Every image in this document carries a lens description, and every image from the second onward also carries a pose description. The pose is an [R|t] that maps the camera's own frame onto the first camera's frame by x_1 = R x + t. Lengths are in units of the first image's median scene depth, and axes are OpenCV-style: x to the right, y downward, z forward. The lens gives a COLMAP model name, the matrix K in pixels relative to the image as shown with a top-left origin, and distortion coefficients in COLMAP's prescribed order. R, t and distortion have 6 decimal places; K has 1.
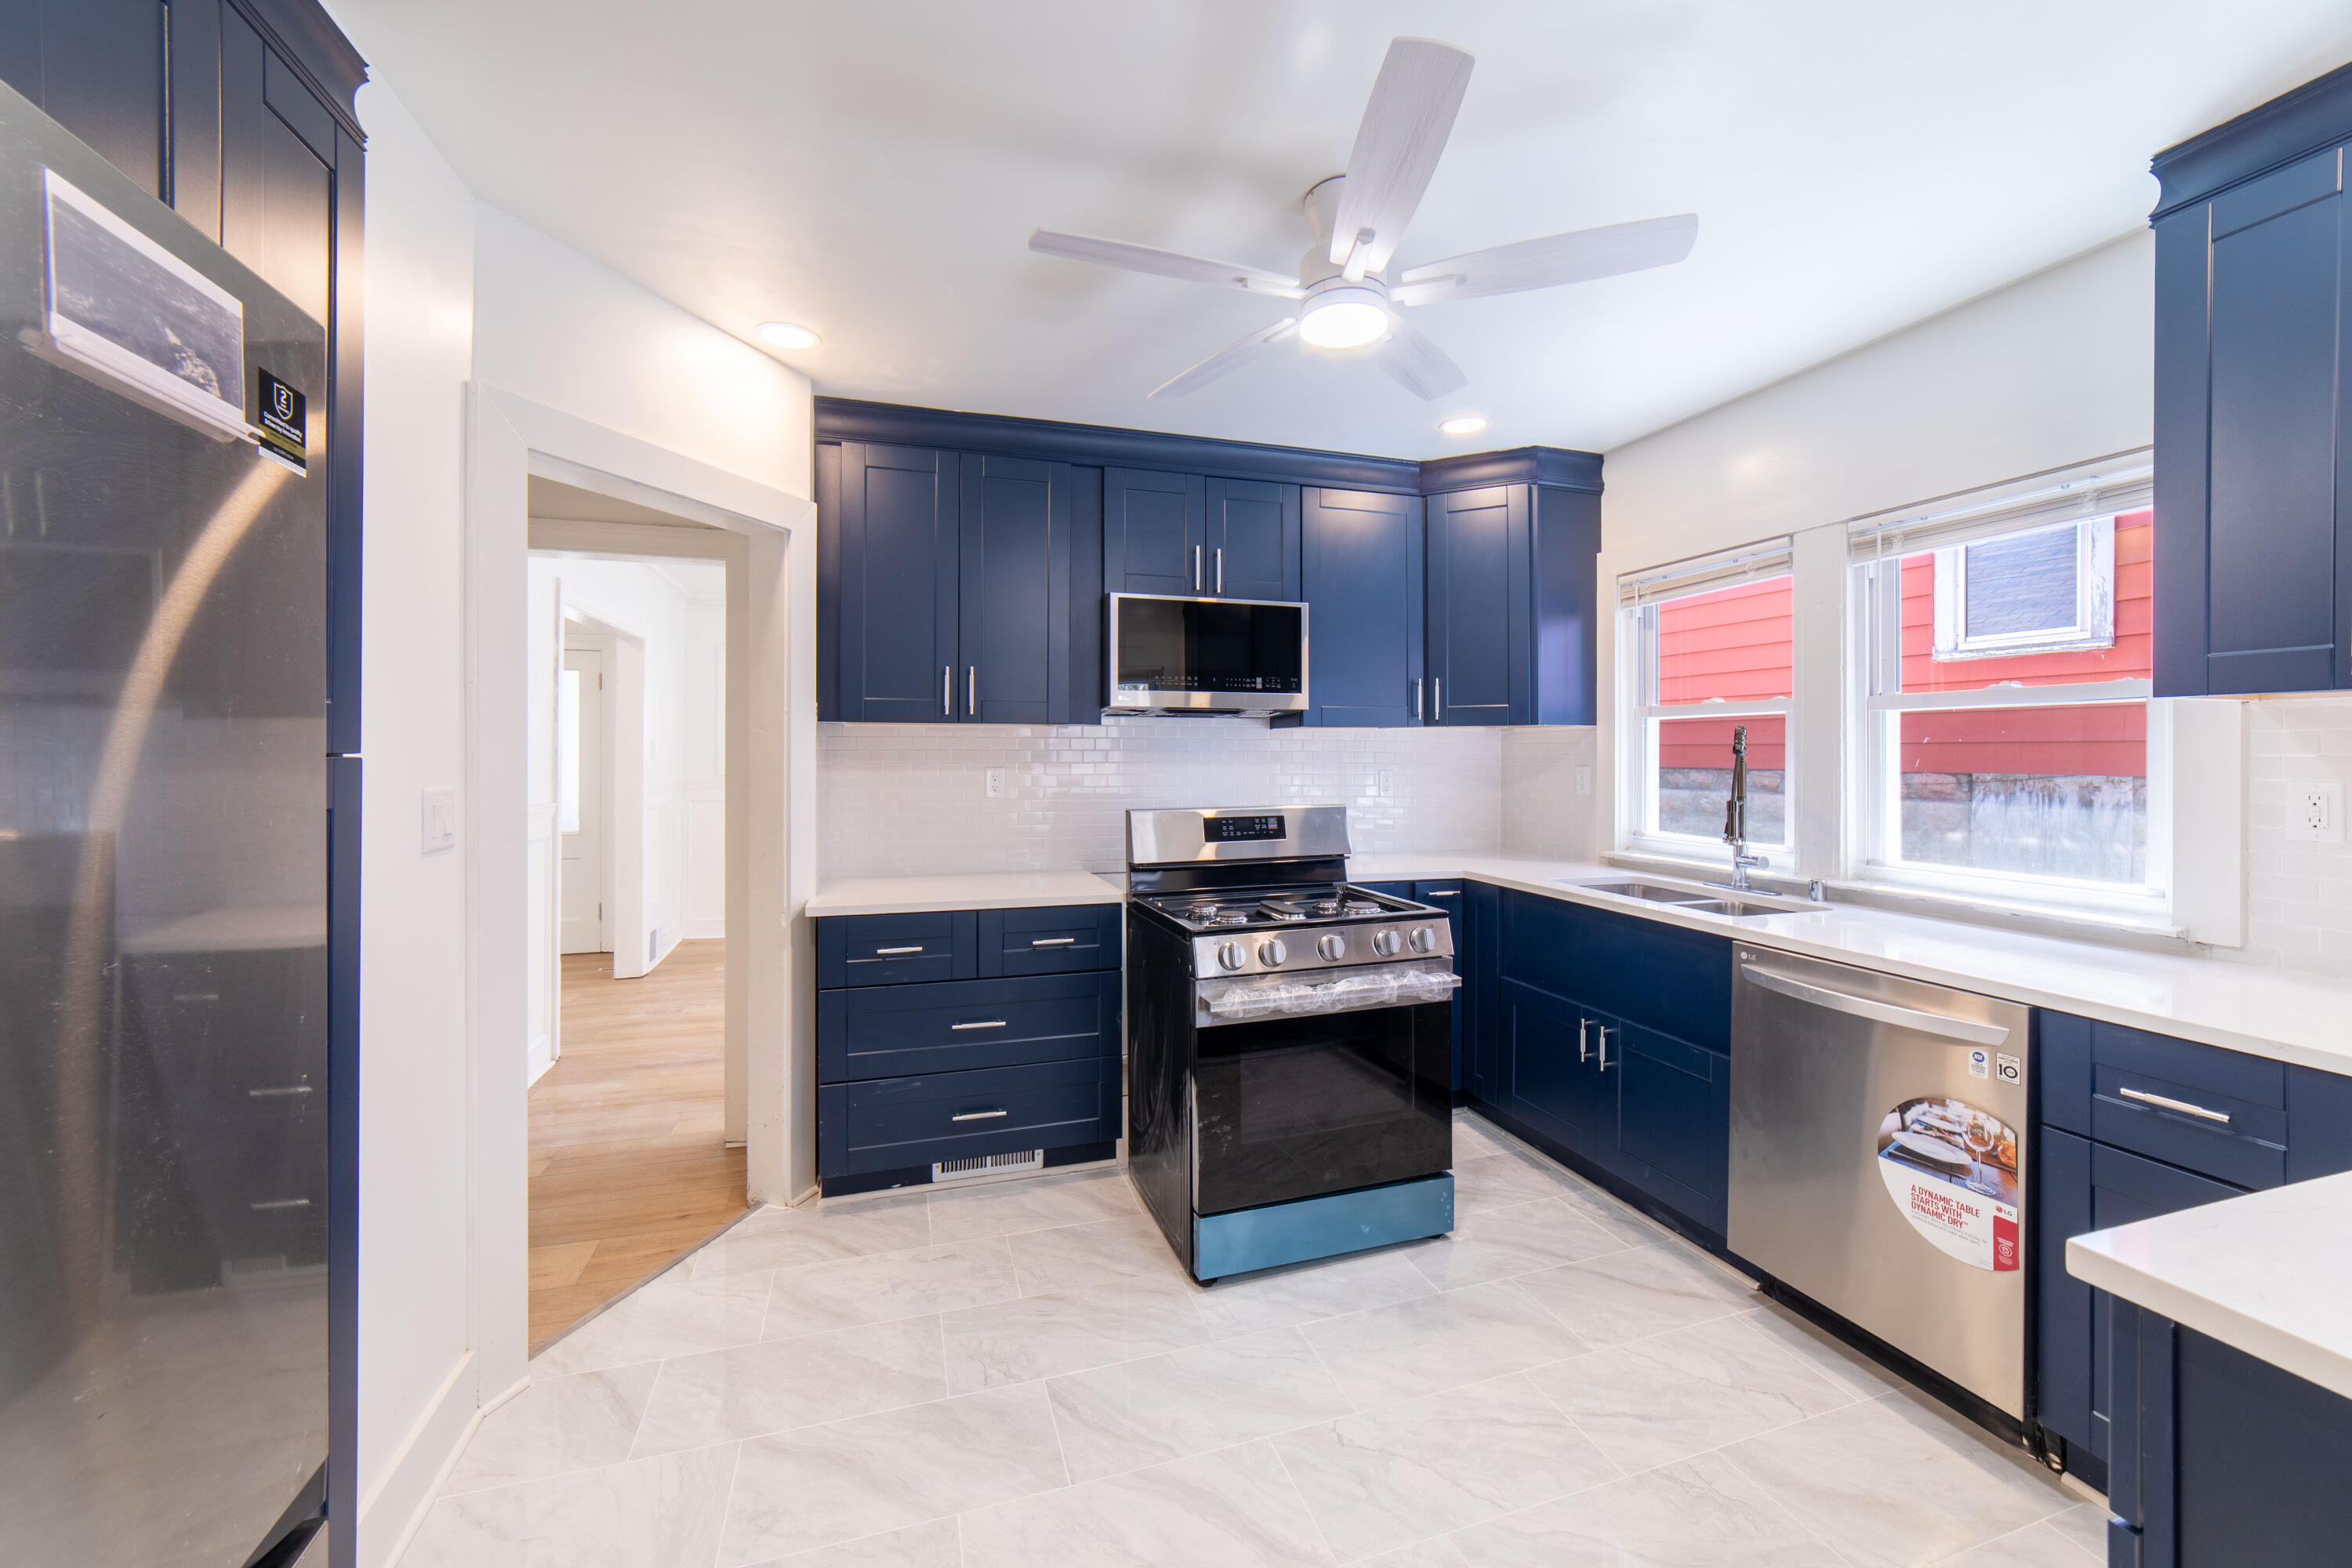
lens RADIAL K [[901.3, 0, 1171.5], [0, 901.3, 758.4], [0, 0, 1]] dist [0.000547, 0.000368]
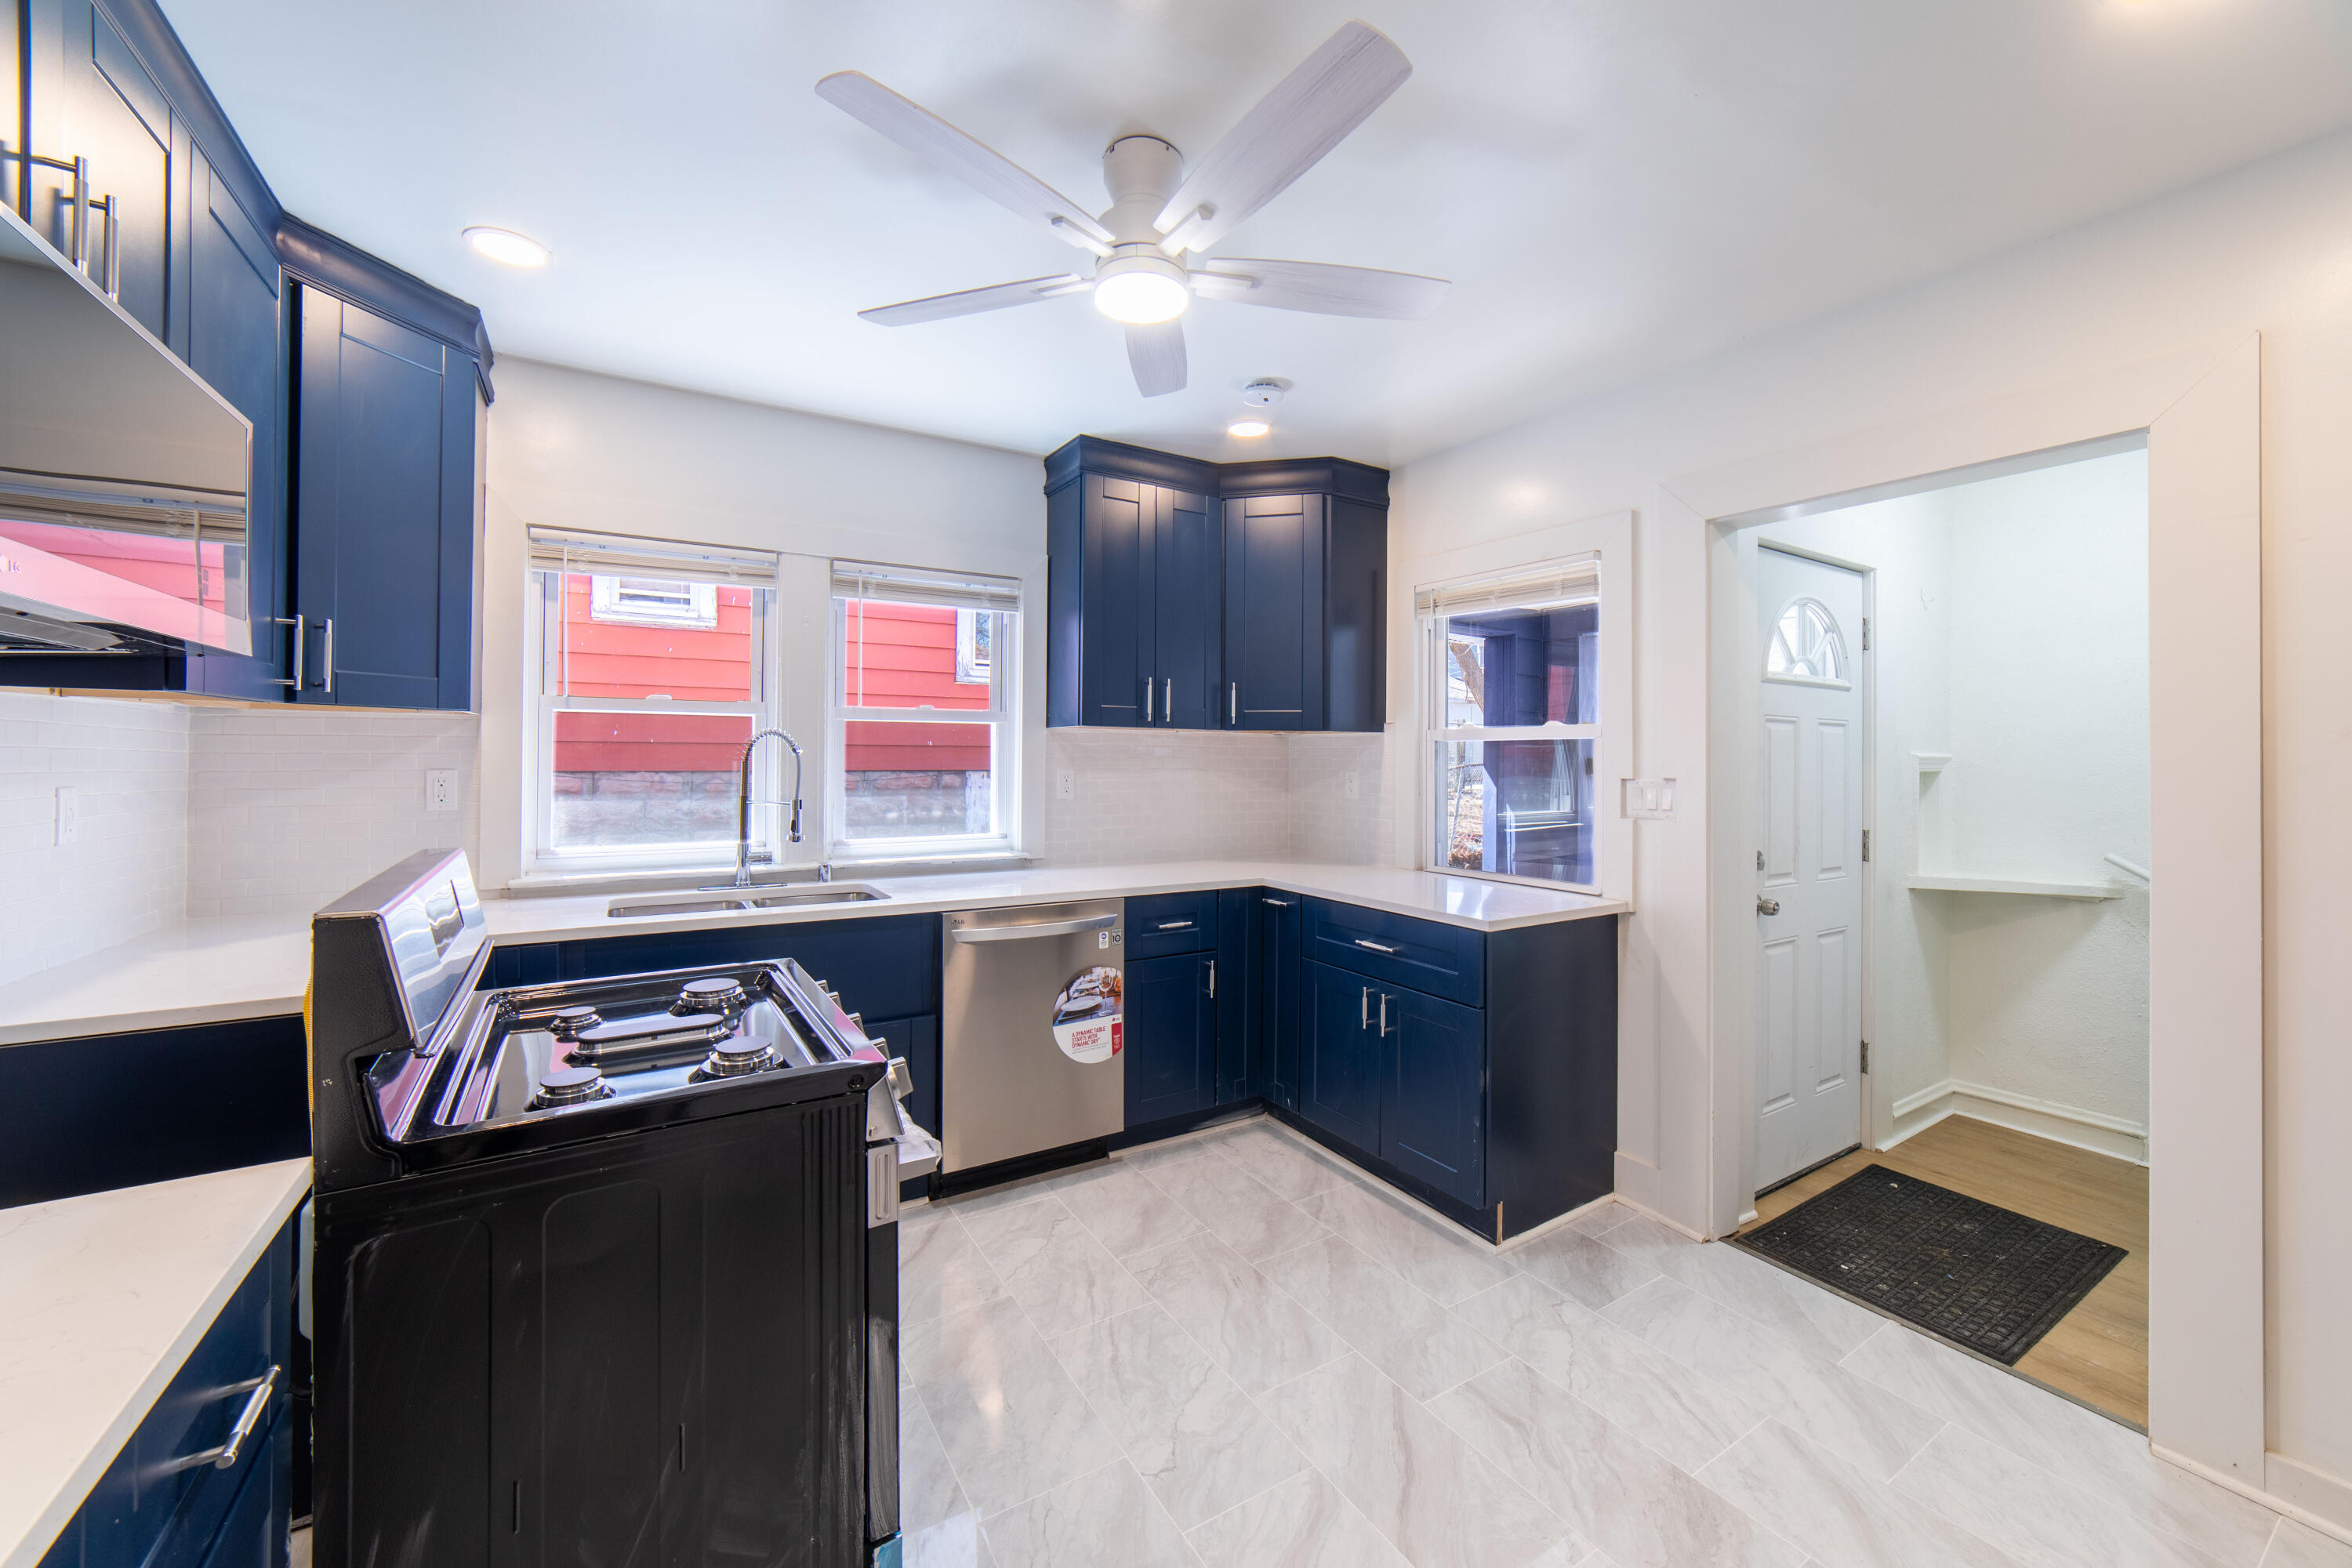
lens RADIAL K [[901.3, 0, 1171.2], [0, 901.3, 775.0], [0, 0, 1]] dist [0.000547, 0.000368]
pose [[-0.233574, -0.015376, 0.972218, -0.720388], [0.000457, 0.999873, 0.015923, 0.004008], [-0.972339, 0.004163, -0.233537, 1.196994]]
